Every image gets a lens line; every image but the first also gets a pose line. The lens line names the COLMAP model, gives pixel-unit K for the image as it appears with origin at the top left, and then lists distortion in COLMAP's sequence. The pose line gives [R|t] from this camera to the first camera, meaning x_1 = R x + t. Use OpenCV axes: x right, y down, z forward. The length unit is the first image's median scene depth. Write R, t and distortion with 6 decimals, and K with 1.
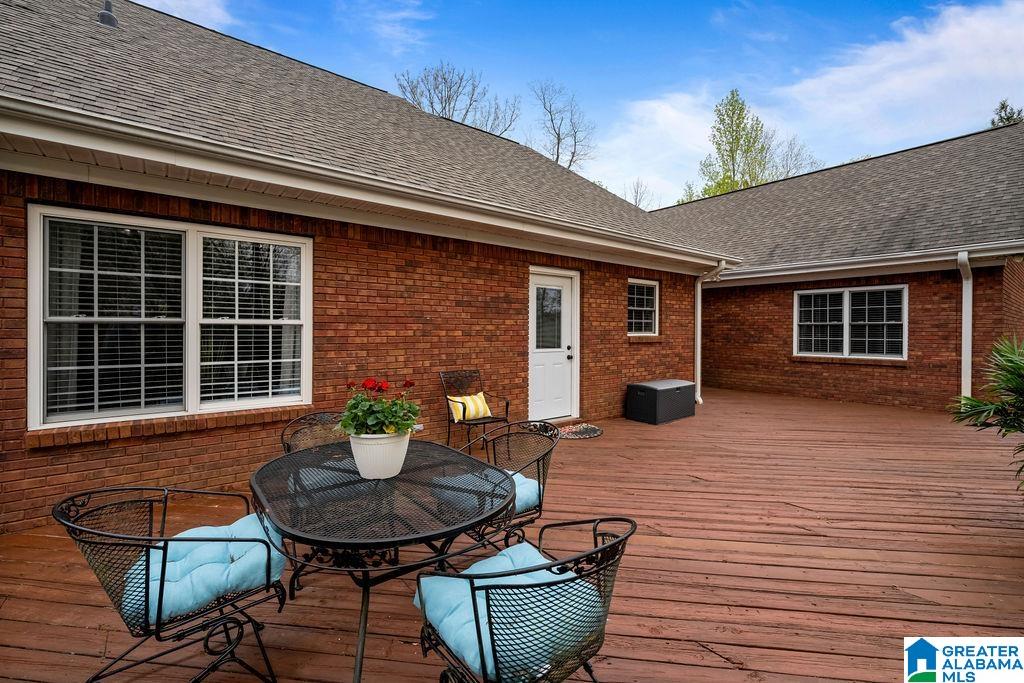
lens RADIAL K [[440.7, 0, 515.1], [0, 440.7, 333.2], [0, 0, 1]] dist [0.003601, 0.000280]
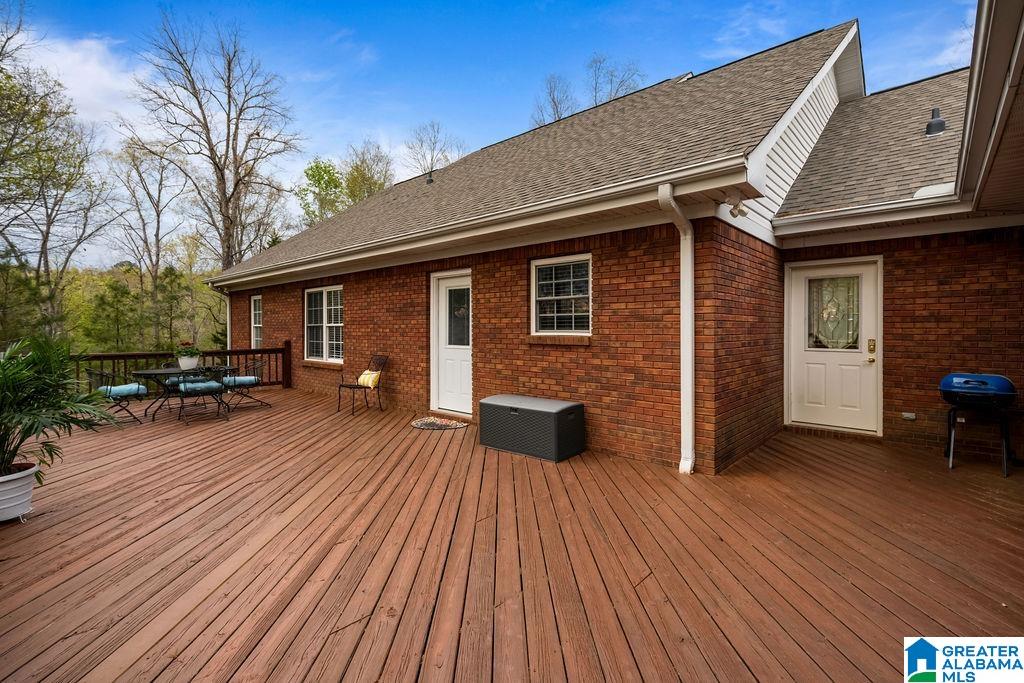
lens RADIAL K [[466.6, 0, 512.2], [0, 466.6, 337.1], [0, 0, 1]] dist [-0.001733, -0.000547]
pose [[0.158408, 0.011839, -0.987303, 1.094650], [-0.009687, 0.999899, 0.010436, 0.001425], [0.987326, 0.007911, 0.158506, 0.860293]]
